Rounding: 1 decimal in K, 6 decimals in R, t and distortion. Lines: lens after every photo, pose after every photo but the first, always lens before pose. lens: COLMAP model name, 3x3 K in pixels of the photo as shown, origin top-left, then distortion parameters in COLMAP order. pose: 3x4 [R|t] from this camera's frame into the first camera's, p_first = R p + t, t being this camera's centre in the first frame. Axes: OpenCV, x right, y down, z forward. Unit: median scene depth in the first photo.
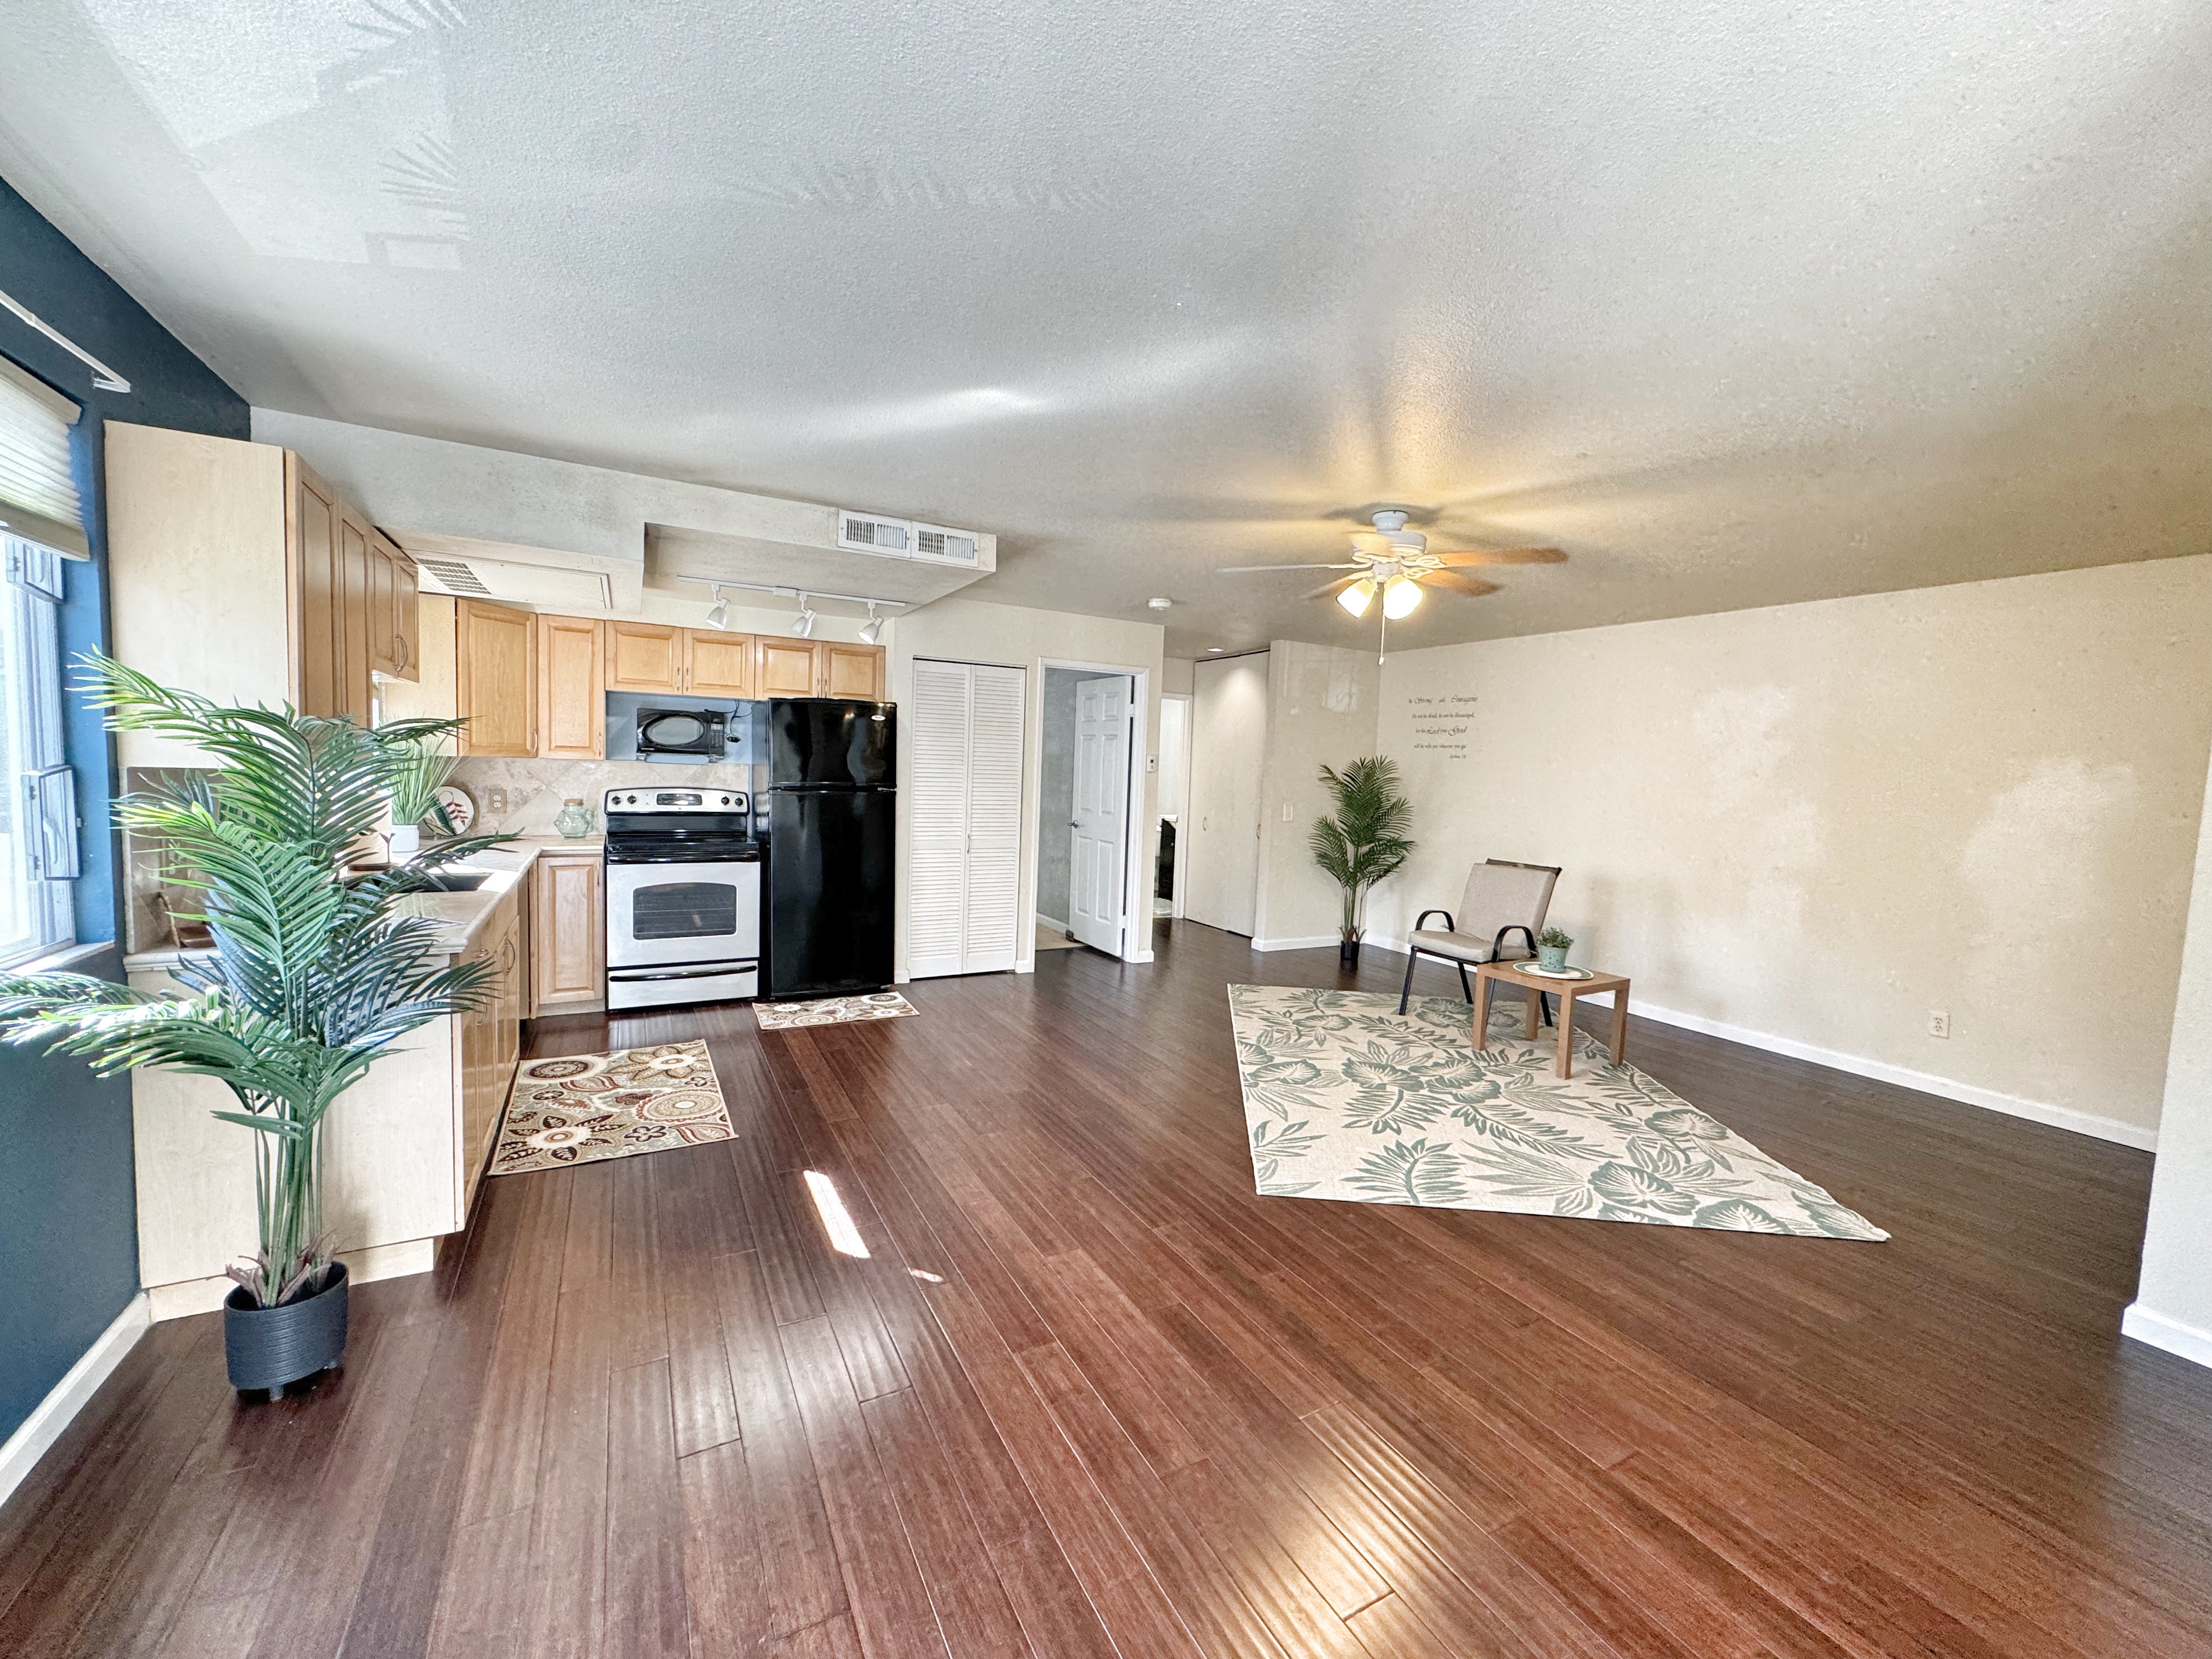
lens RADIAL K [[883.9, 0, 1109.3], [0, 883.9, 826.5], [0, 0, 1]] dist [-0.002652, -0.000068]
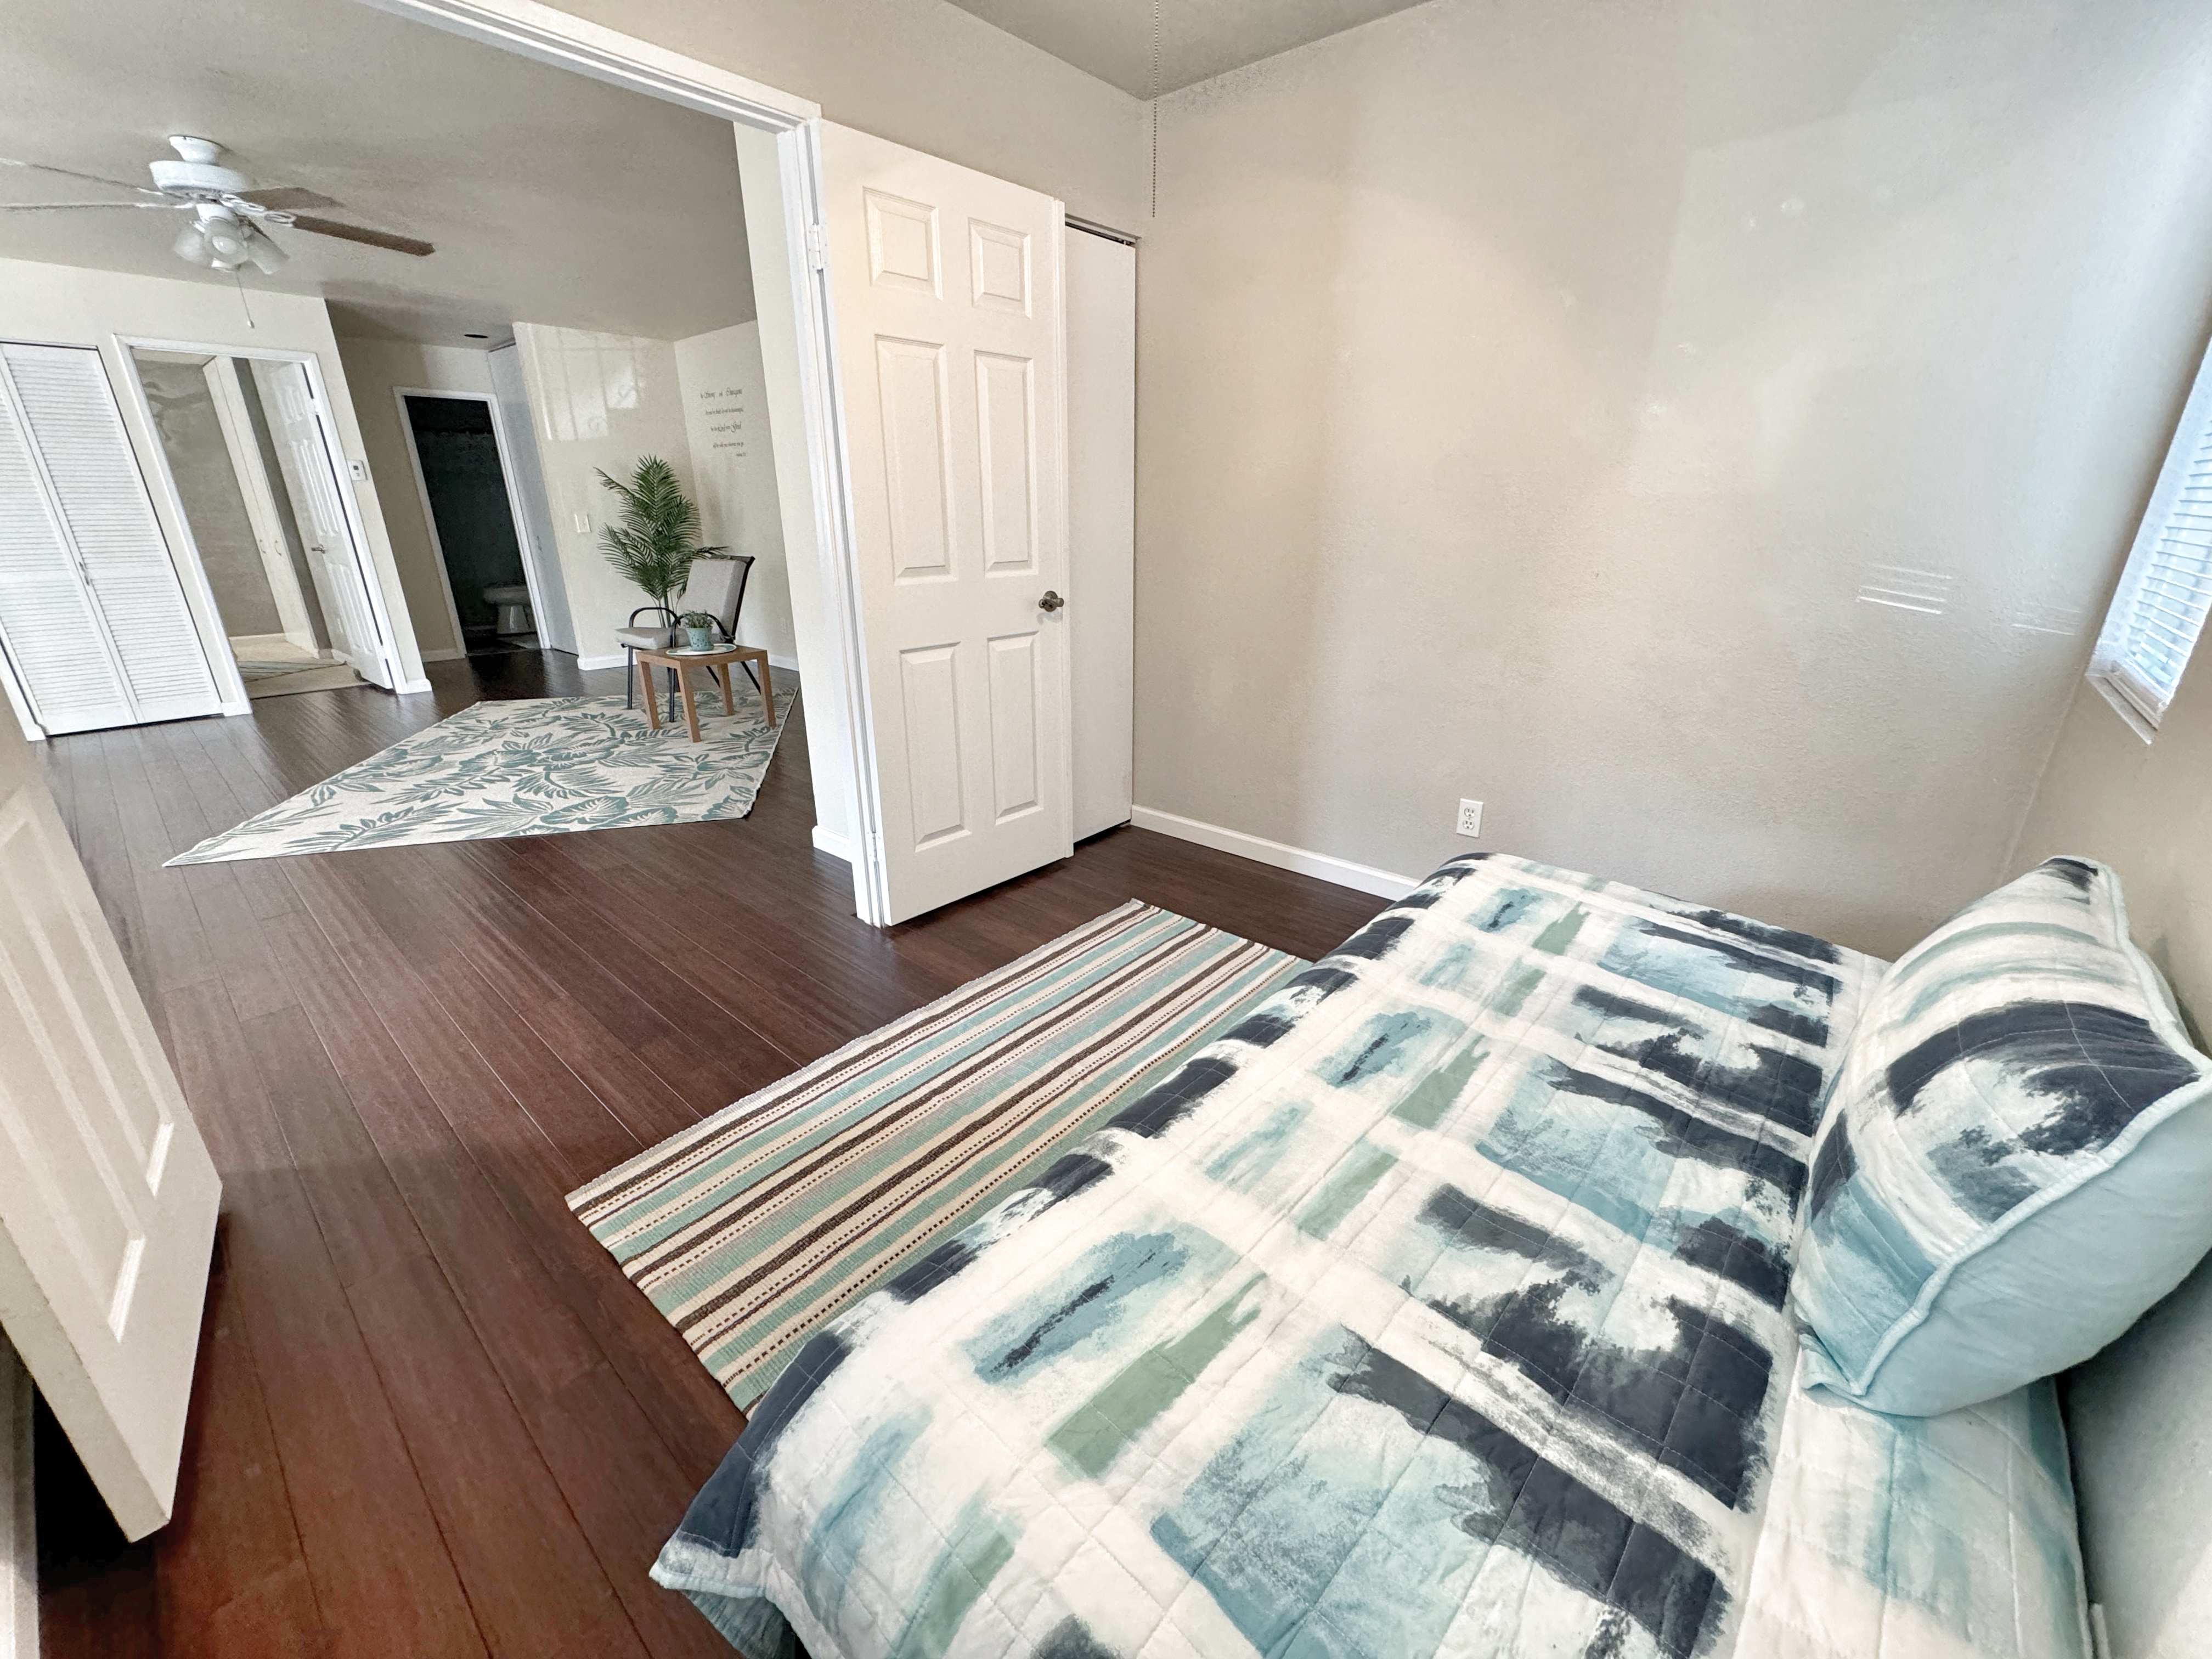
lens RADIAL K [[883.9, 0, 1112.8], [0, 883.9, 823.7], [0, 0, 1]] dist [-0.002652, -0.000068]
pose [[0.938667, -0.154005, 0.308524, 0.581813], [0.060069, 0.954074, 0.293486, 0.072949], [-0.339553, -0.256953, 0.904809, -0.227395]]
